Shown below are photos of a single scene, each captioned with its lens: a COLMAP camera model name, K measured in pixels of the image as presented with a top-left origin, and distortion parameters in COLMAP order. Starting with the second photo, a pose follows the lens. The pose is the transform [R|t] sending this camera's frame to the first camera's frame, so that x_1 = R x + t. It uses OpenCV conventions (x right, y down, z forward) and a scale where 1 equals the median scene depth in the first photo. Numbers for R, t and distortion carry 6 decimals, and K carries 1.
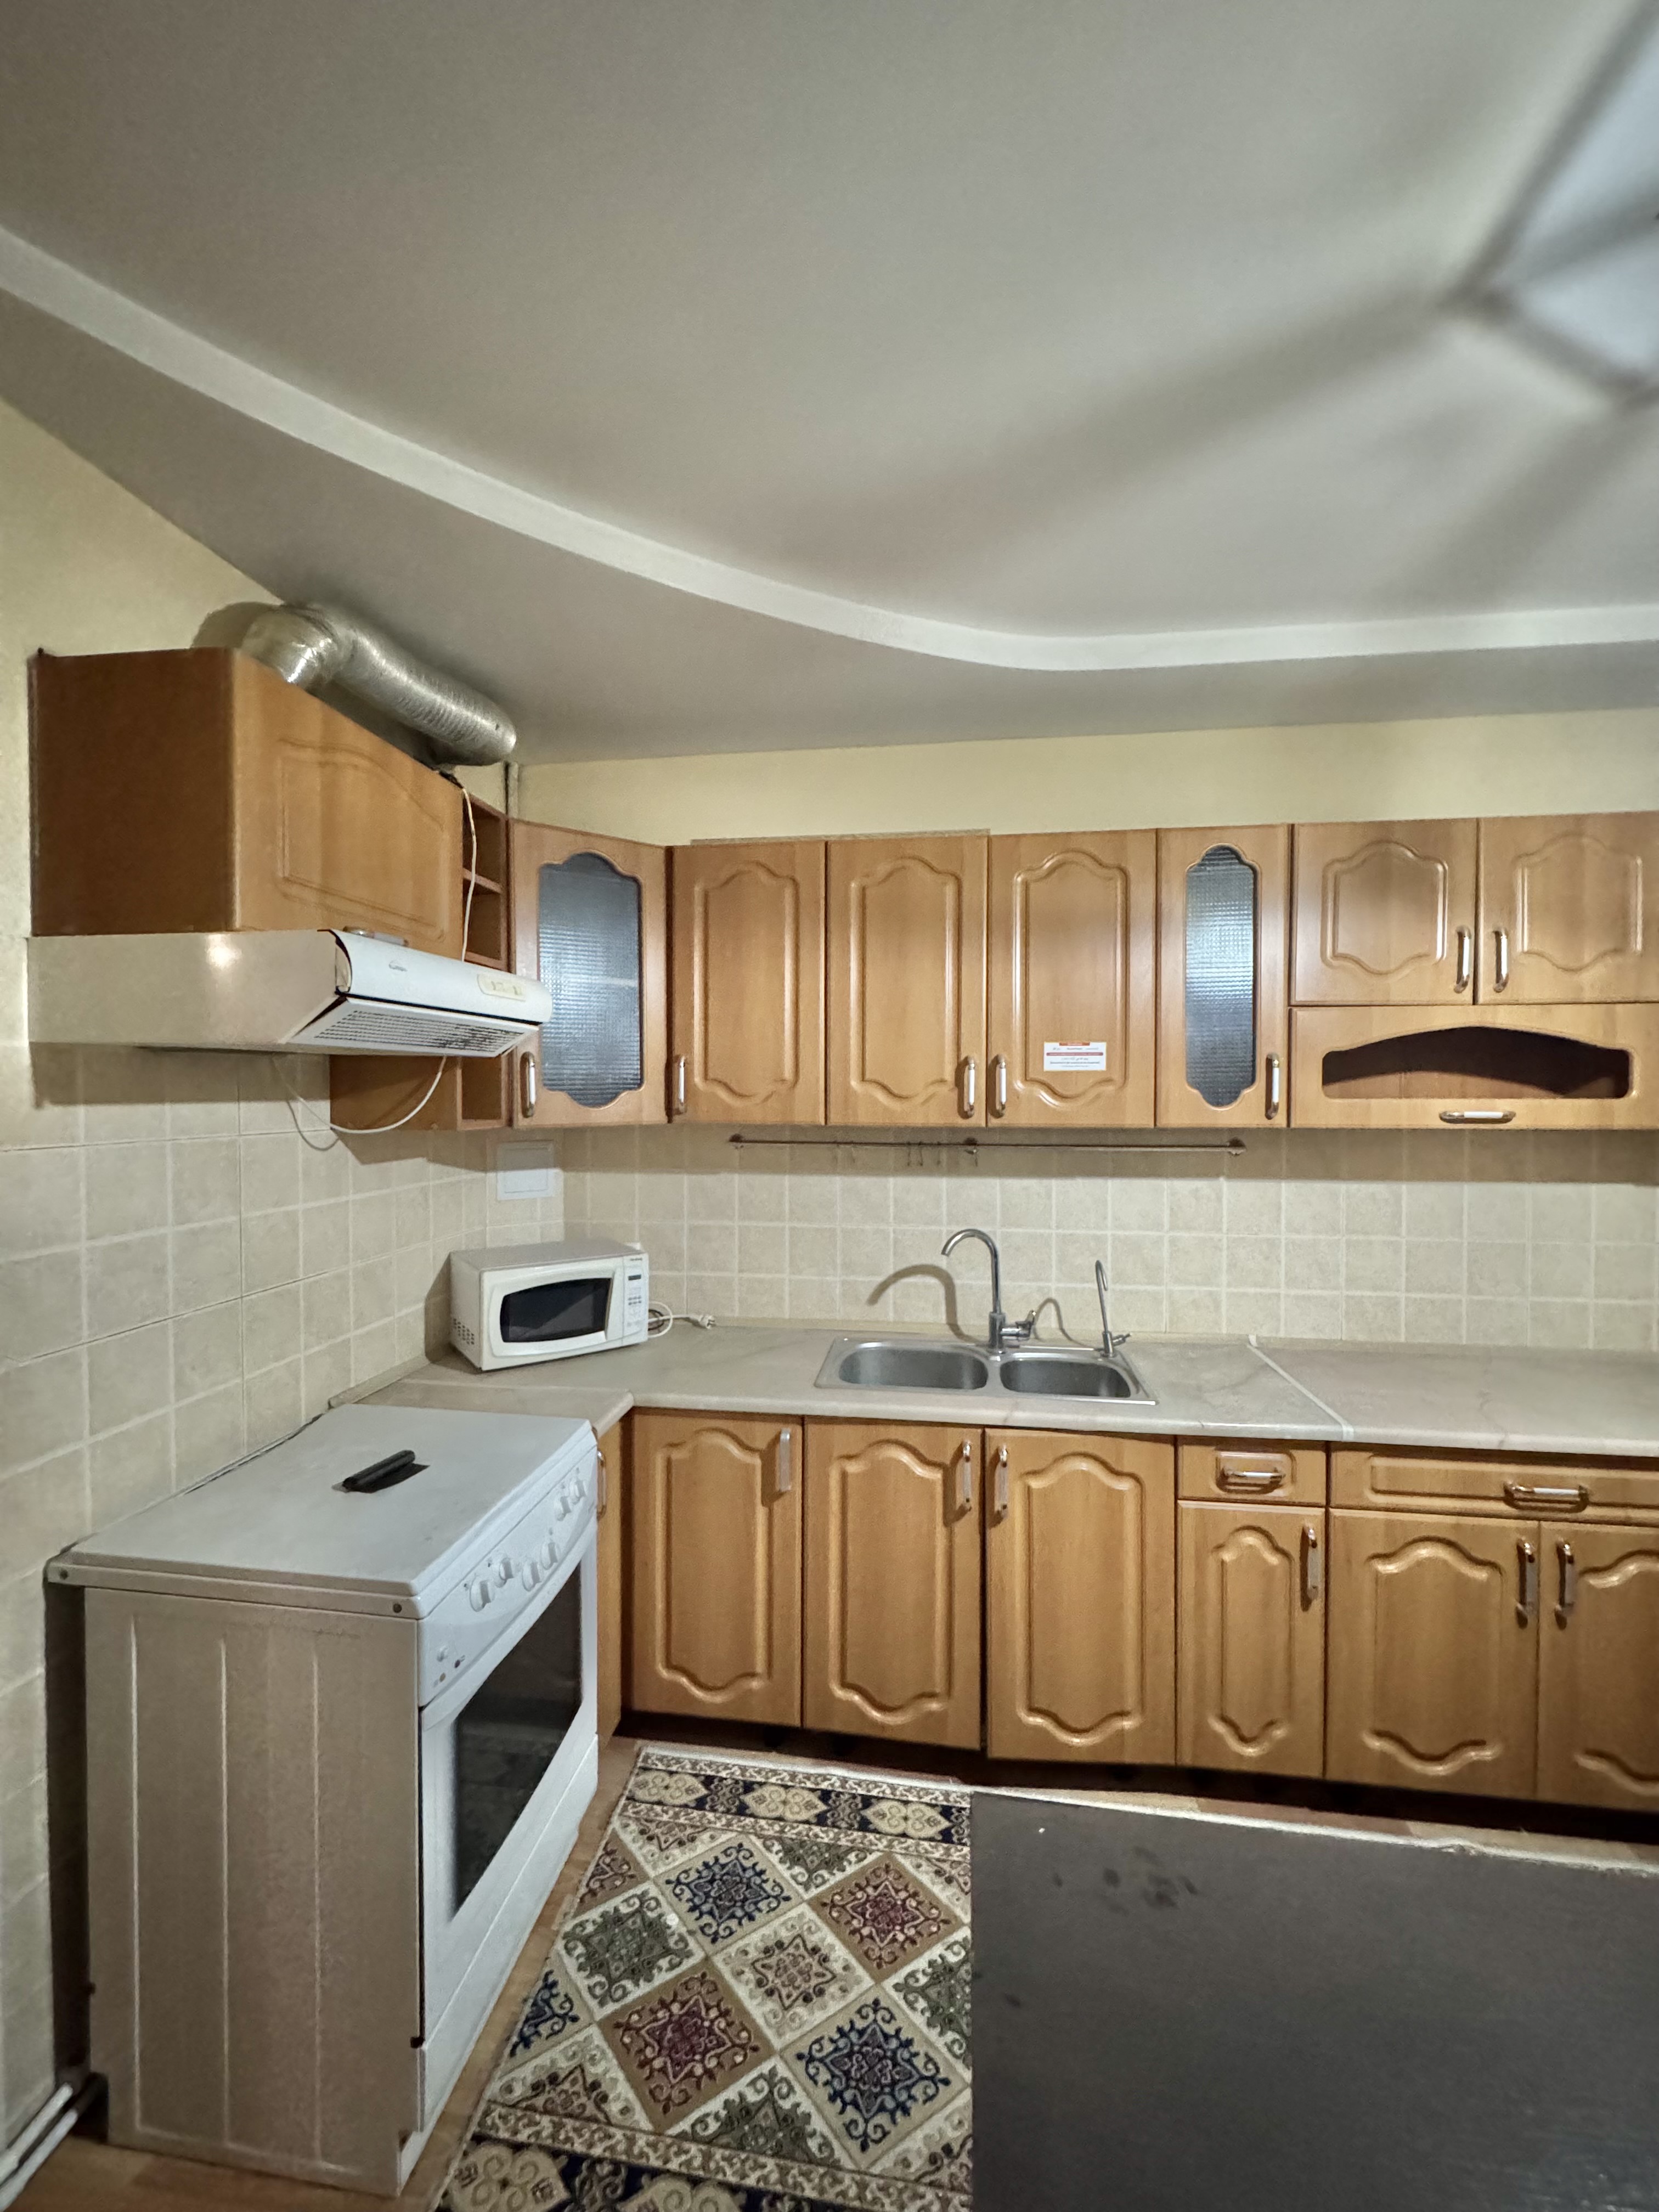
lens RADIAL K [[884.8, 0, 822.4], [0, 884.8, 1102.0], [0, 0, 1]] dist [0.001406, 0.000344]
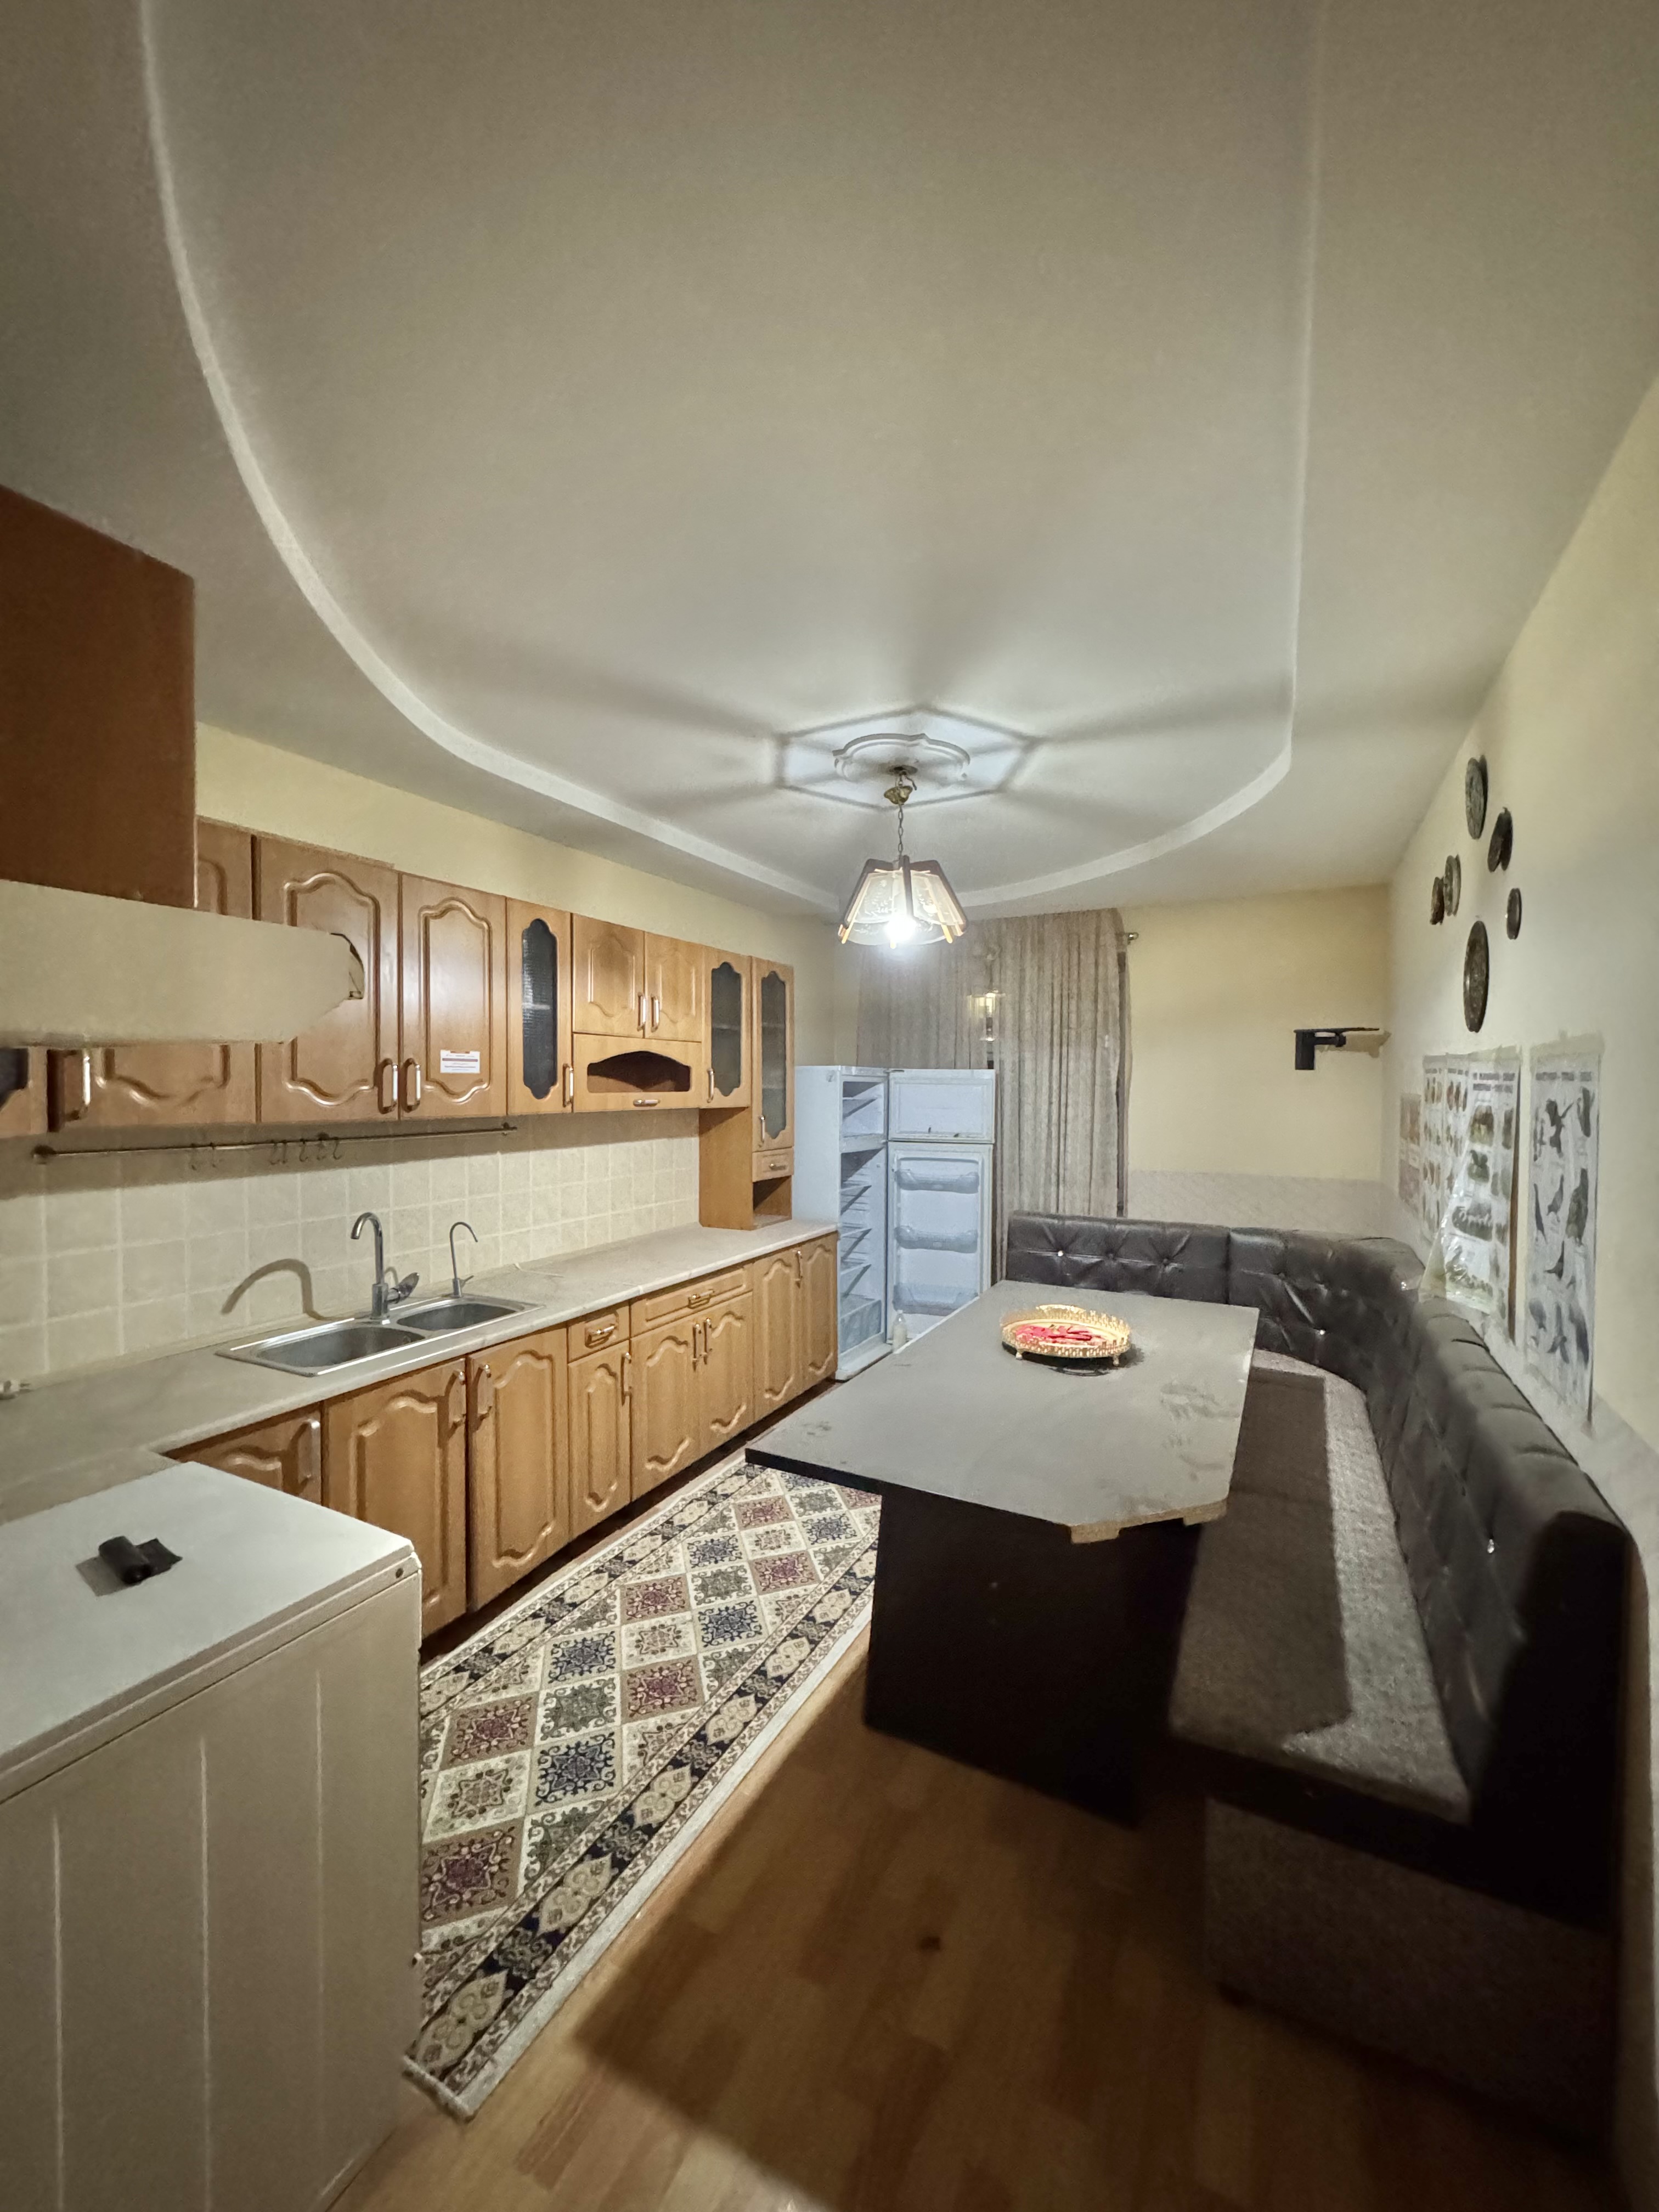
lens RADIAL K [[884.8, 0, 826.2], [0, 884.8, 1103.6], [0, 0, 1]] dist [0.001406, 0.000344]
pose [[0.328405, -0.018740, 0.944351, -0.834229], [0.013322, 0.999796, 0.015208, -0.004190], [-0.944443, 0.007586, 0.328587, 0.097127]]
